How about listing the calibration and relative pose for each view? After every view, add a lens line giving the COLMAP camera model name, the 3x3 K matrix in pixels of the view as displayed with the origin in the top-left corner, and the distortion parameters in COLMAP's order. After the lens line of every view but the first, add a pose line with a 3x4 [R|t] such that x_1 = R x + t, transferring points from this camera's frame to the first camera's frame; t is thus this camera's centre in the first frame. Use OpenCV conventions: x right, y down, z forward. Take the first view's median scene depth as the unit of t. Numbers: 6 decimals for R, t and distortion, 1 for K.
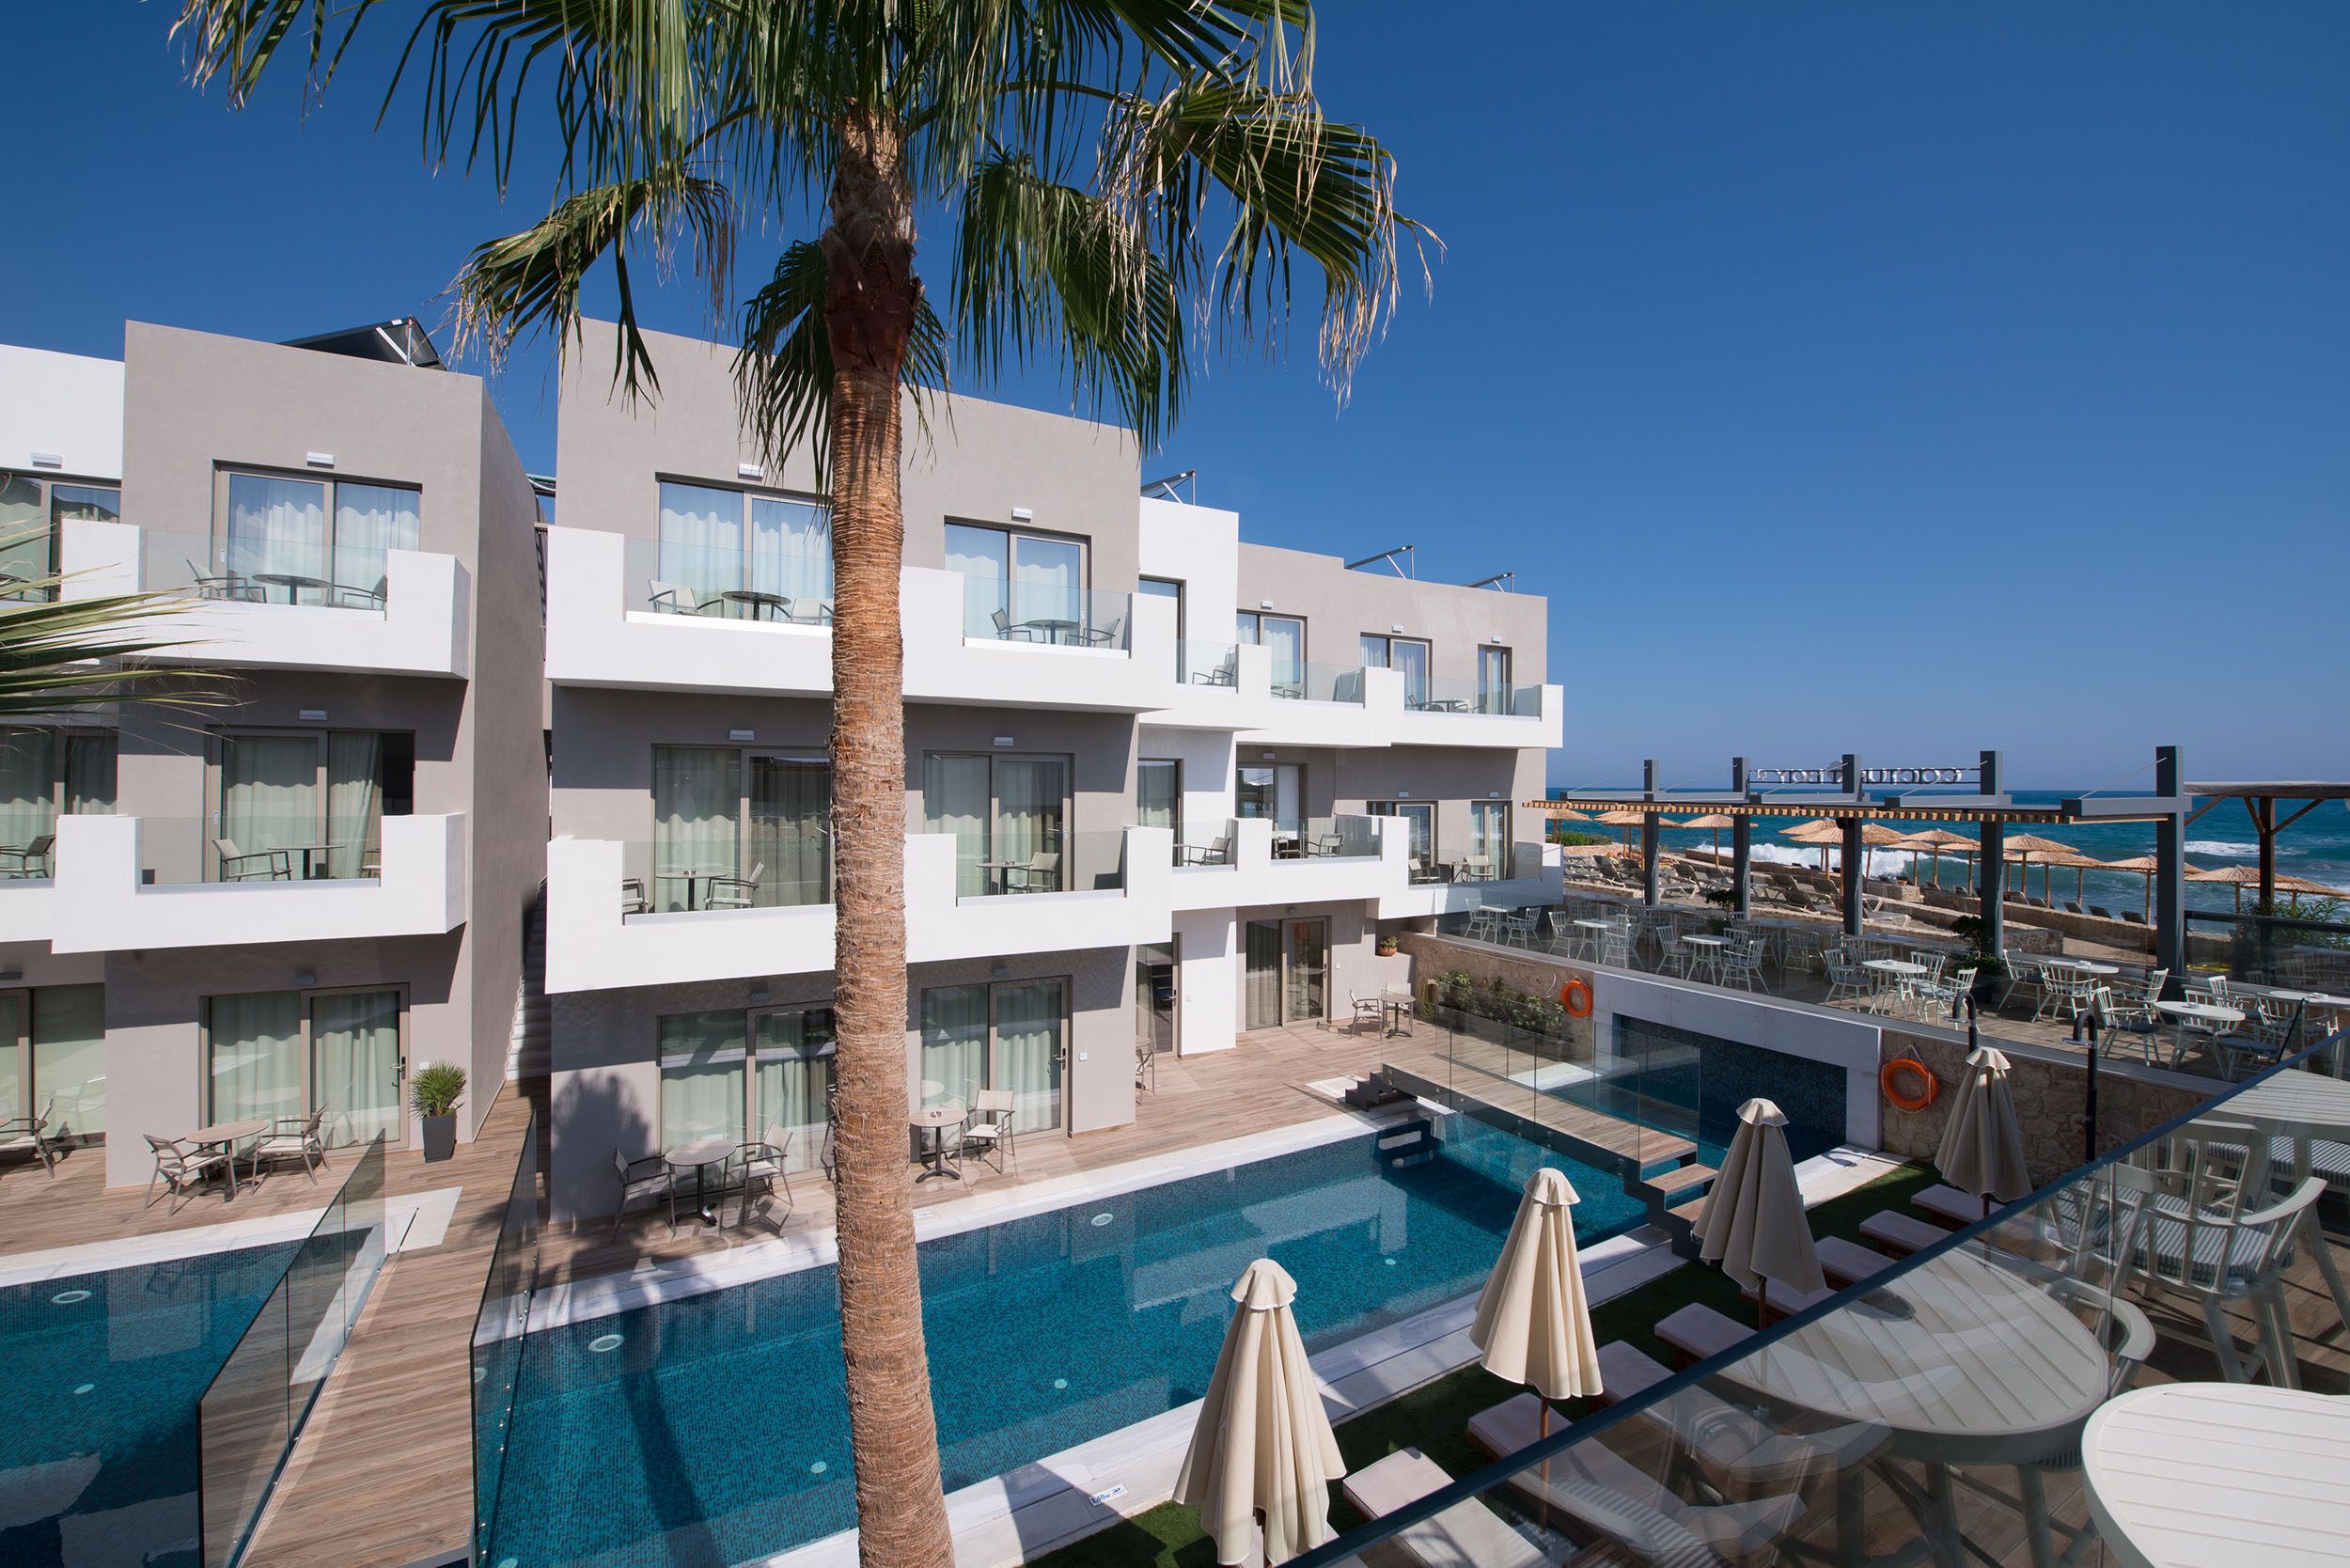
lens RADIAL K [[935.9, 0, 1168.2], [0, 935.9, 779.1], [0, 0, 1]] dist [-0.000971, -0.008119]
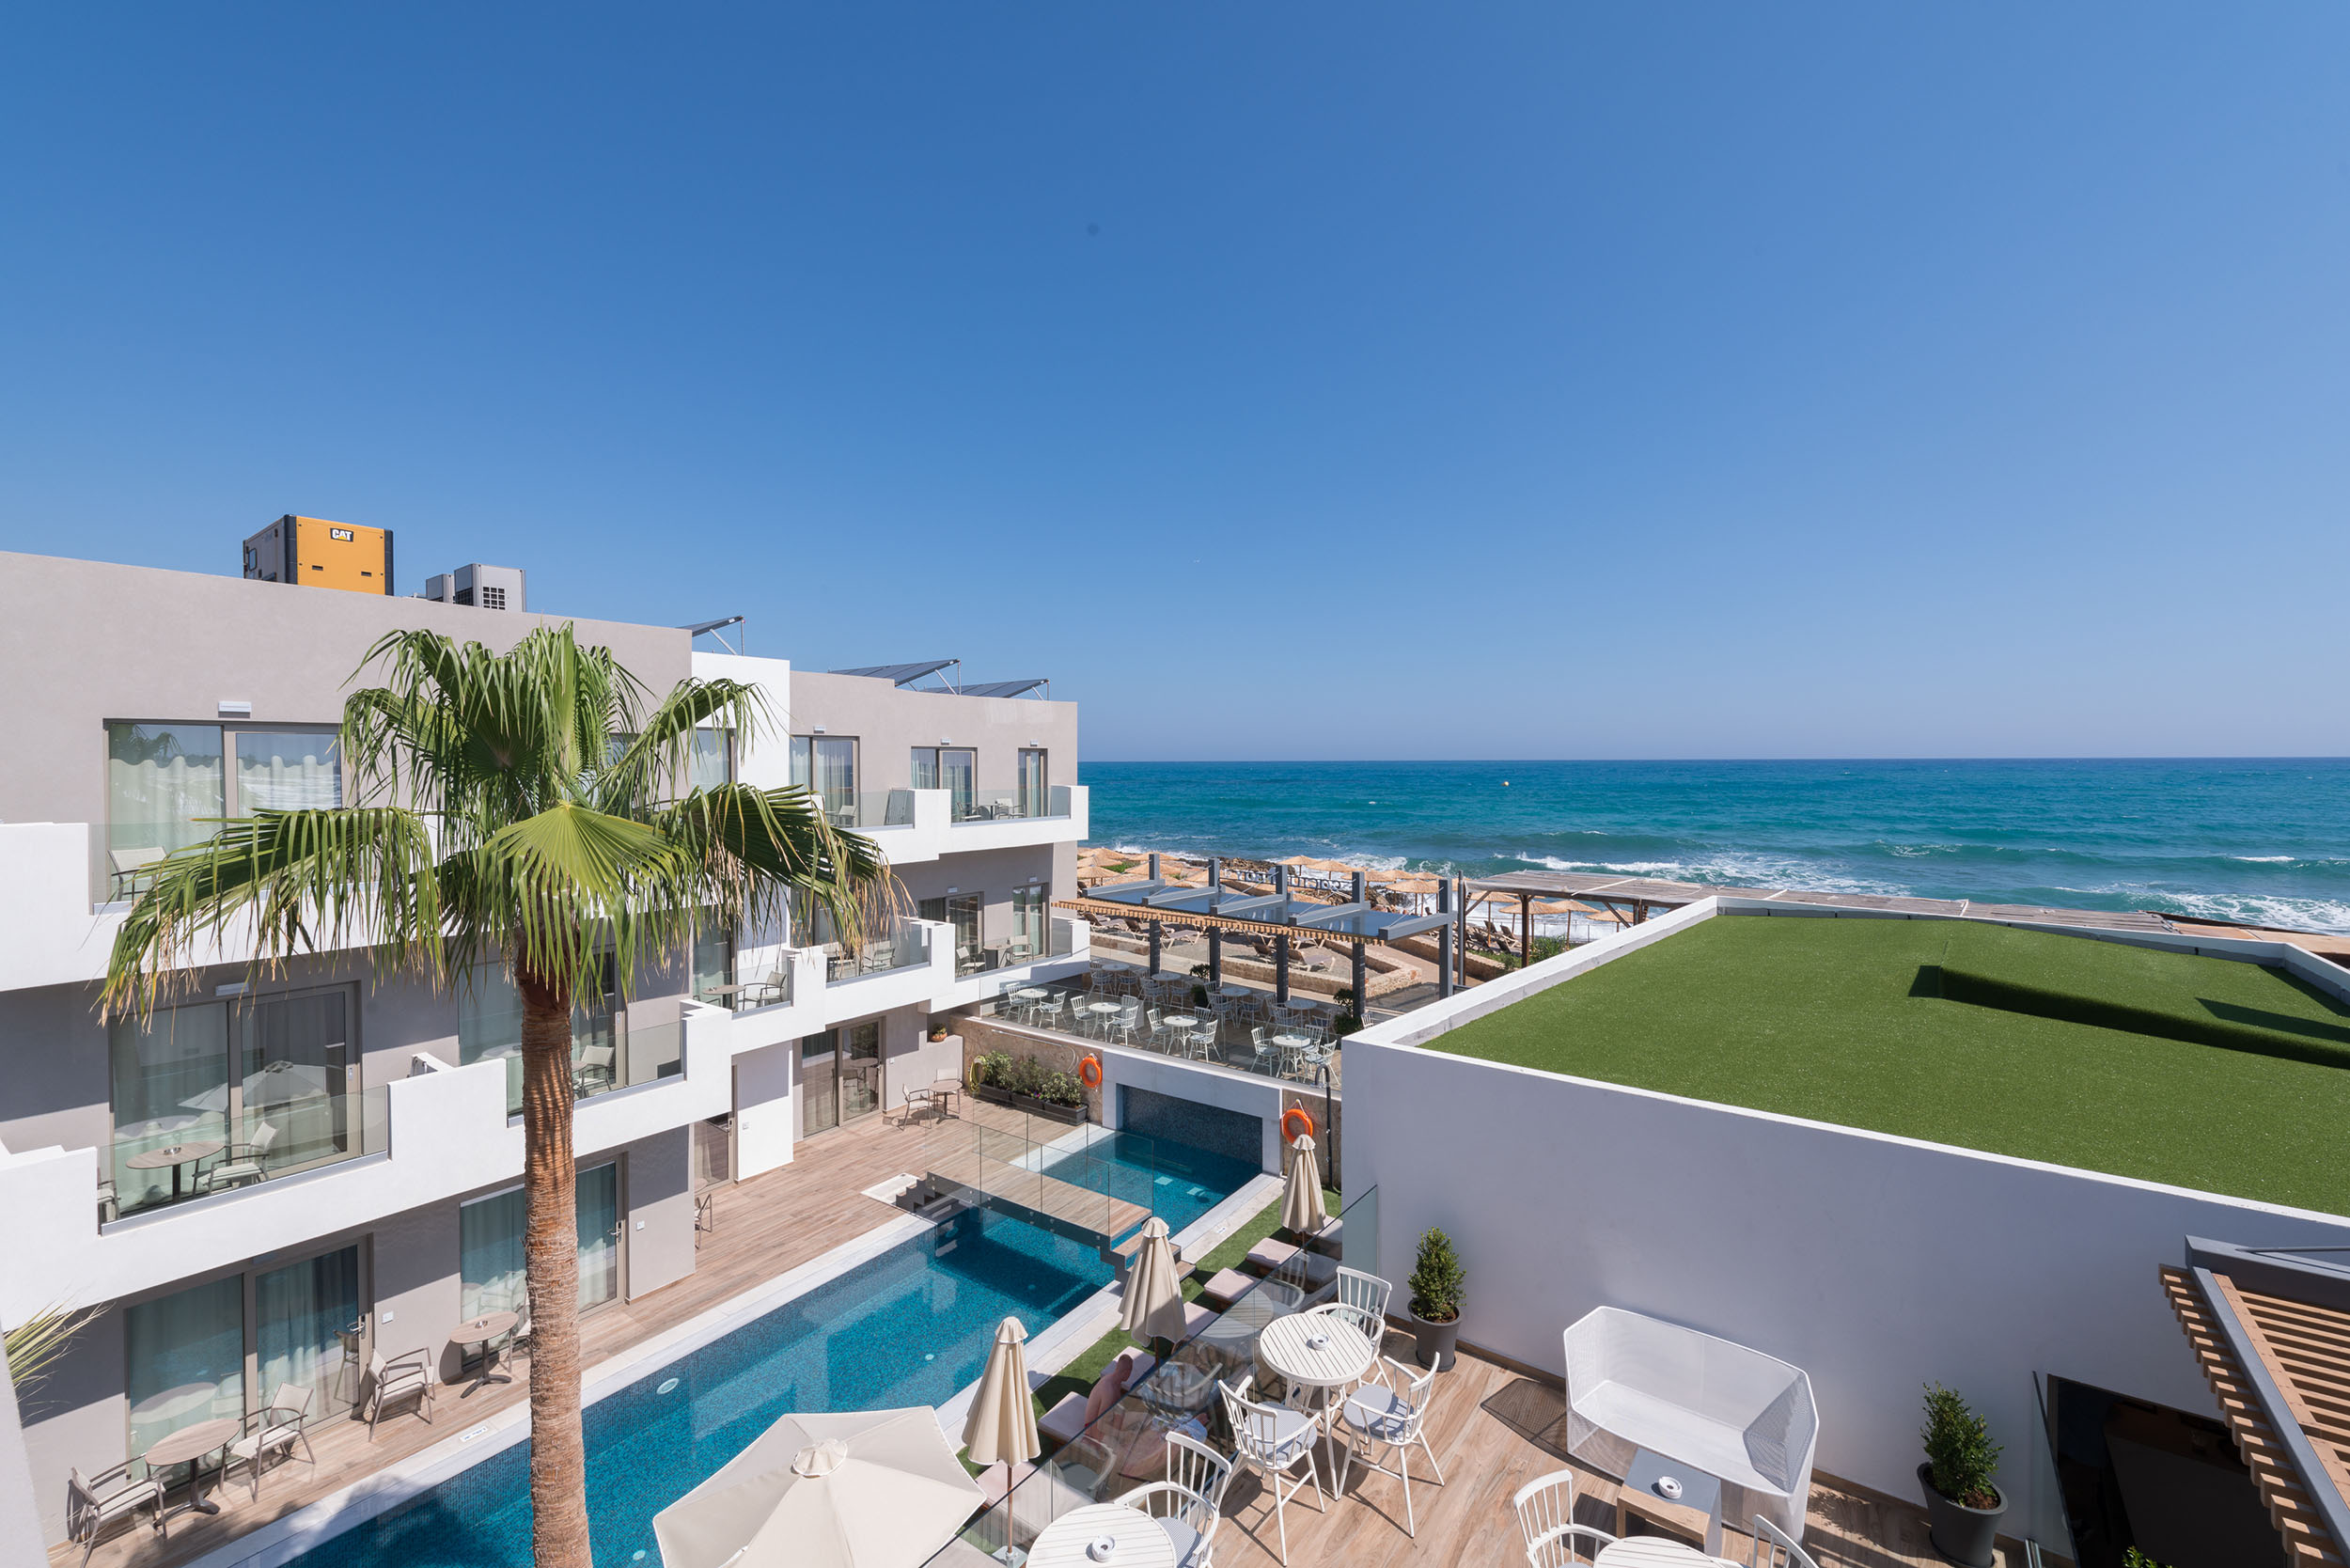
lens RADIAL K [[1000.8, 0, 1164.2], [0, 1000.8, 778.6], [0, 0, 1]] dist [0.029860, 0.000074]
pose [[0.908683, -0.018689, 0.417068, -0.016719], [0.003958, 0.999338, 0.036158, -0.195871], [-0.417468, -0.031205, 0.908156, -0.220277]]
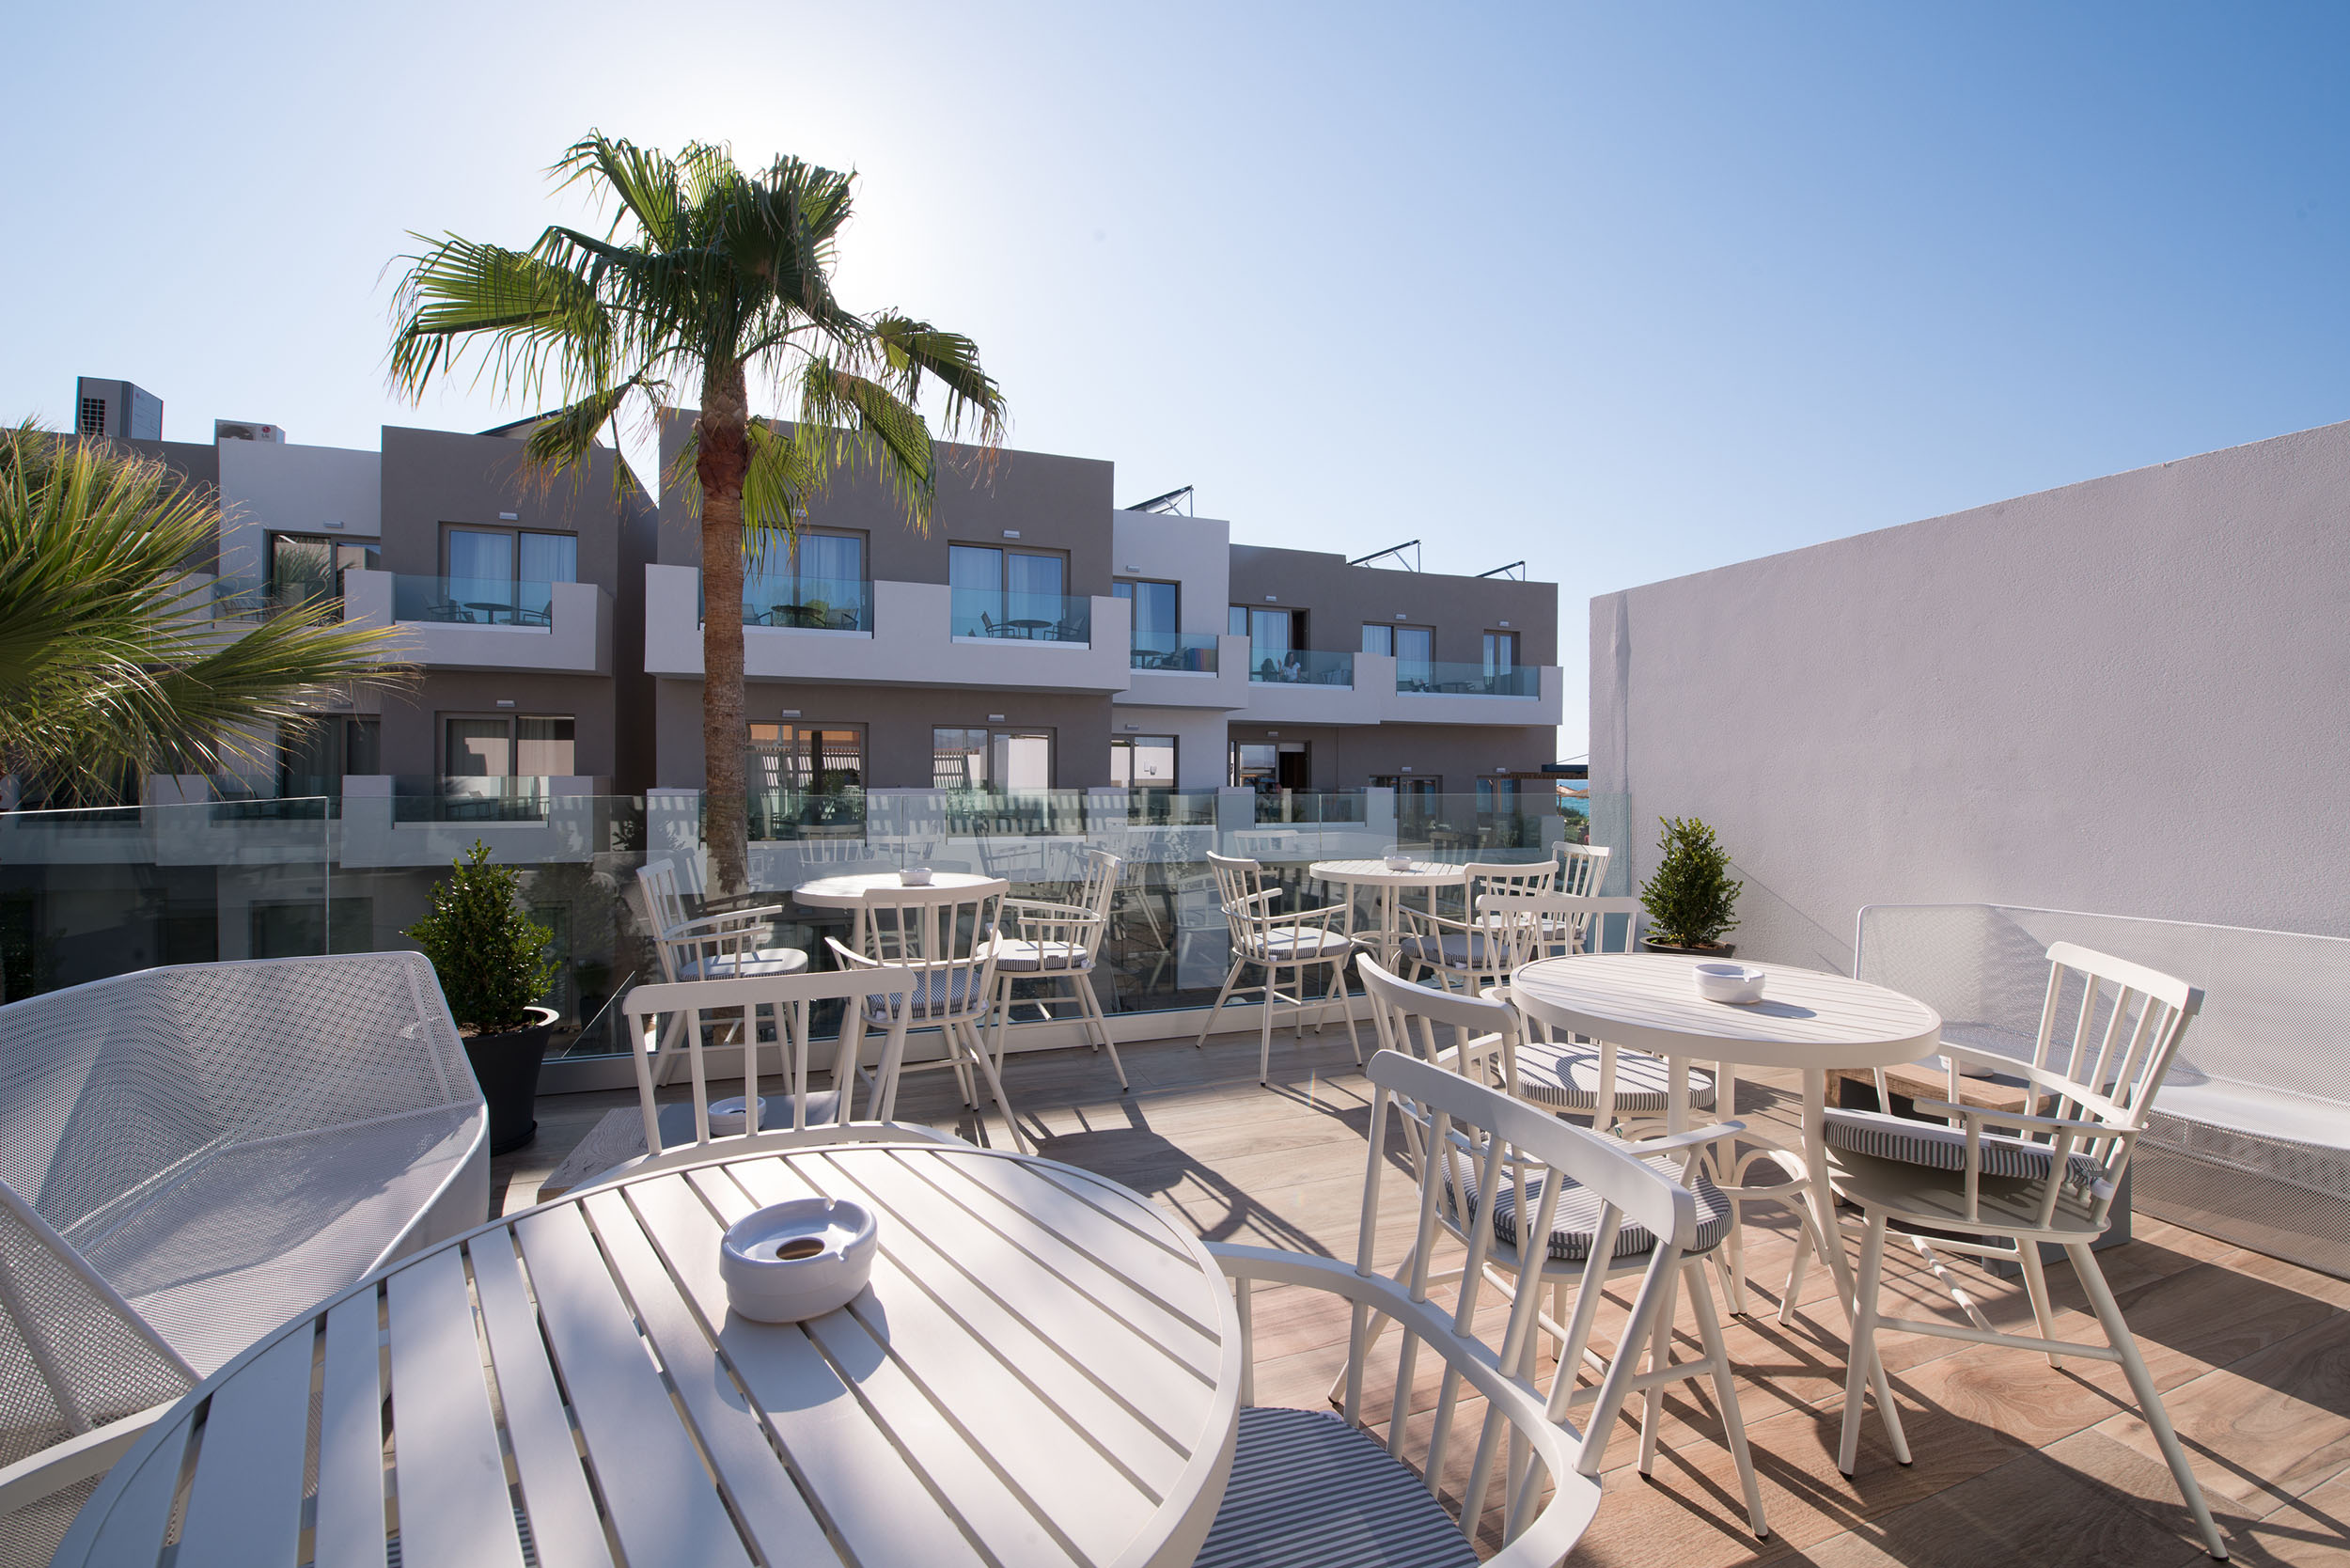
lens RADIAL K [[955.1, 0, 1180.9], [0, 955.1, 782.1], [0, 0, 1]] dist [-0.000717, -0.009340]
pose [[0.988687, -0.000822, -0.149991, 0.191484], [0.002356, 0.999947, 0.010050, 0.024735], [0.149974, -0.010289, 0.988636, -0.168448]]
